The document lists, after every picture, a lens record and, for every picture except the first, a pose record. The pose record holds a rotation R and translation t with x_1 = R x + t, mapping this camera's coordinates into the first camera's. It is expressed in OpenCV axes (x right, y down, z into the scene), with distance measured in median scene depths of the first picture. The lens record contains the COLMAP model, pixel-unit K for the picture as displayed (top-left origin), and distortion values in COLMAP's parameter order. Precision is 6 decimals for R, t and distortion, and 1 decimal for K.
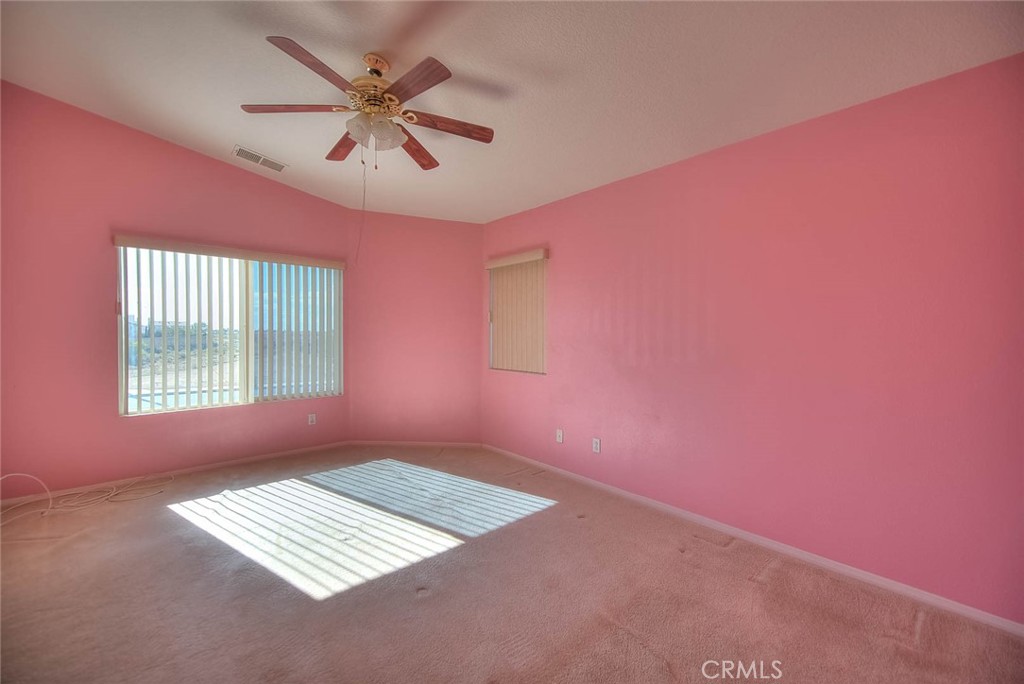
lens RADIAL K [[410.9, 0, 509.3], [0, 410.9, 344.0], [0, 0, 1]] dist [-0.000148, -0.000021]
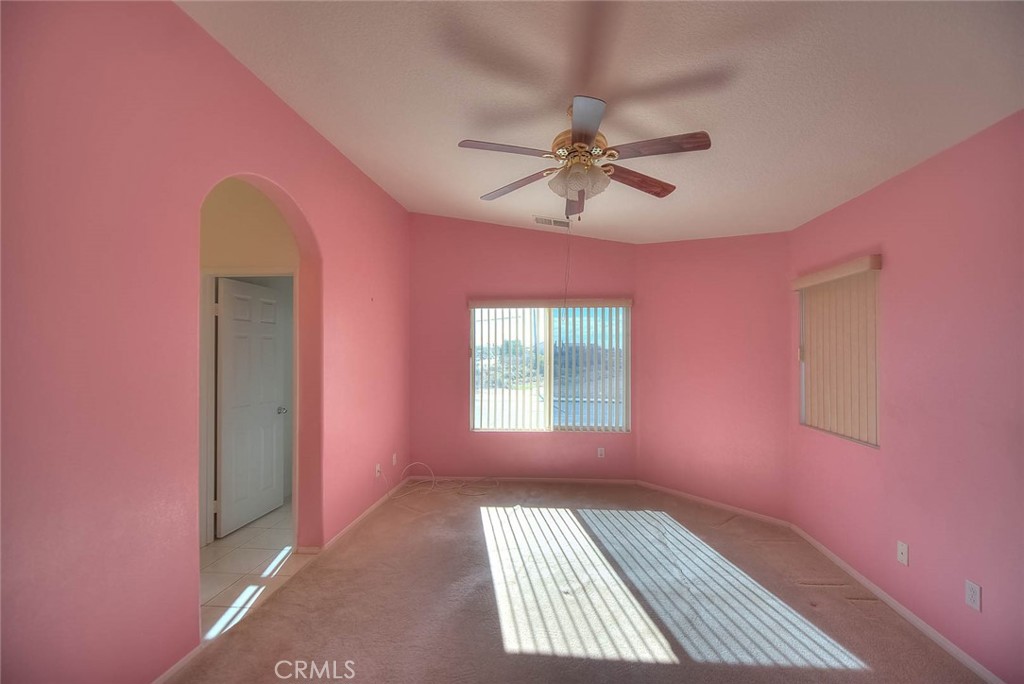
lens RADIAL K [[415.4, 0, 524.1], [0, 415.4, 348.9], [0, 0, 1]] dist [-0.000314, -0.002886]
pose [[0.689247, -0.012009, -0.724427, 0.200035], [-0.010595, 0.999589, -0.026651, -0.065558], [0.724449, 0.026044, 0.688836, 0.163648]]
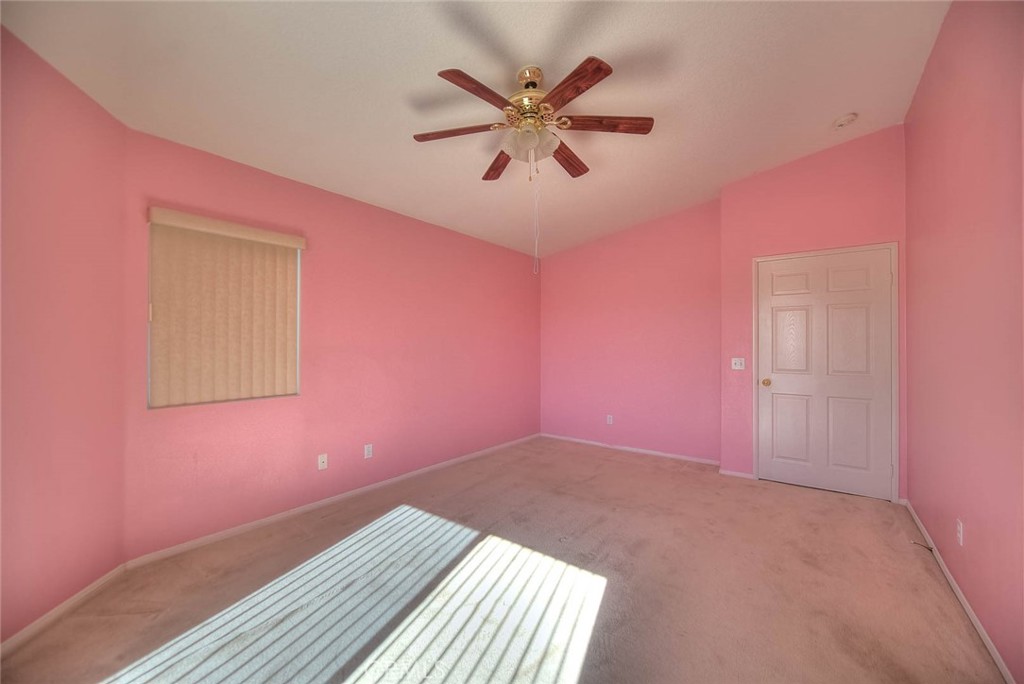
lens RADIAL K [[410.9, 0, 509.3], [0, 410.9, 344.0], [0, 0, 1]] dist [-0.000148, -0.000021]
pose [[-0.214068, -0.002463, 0.976816, -0.880918], [0.015110, 0.999869, 0.005832, -0.027376], [-0.976702, 0.016008, -0.214002, 0.863801]]
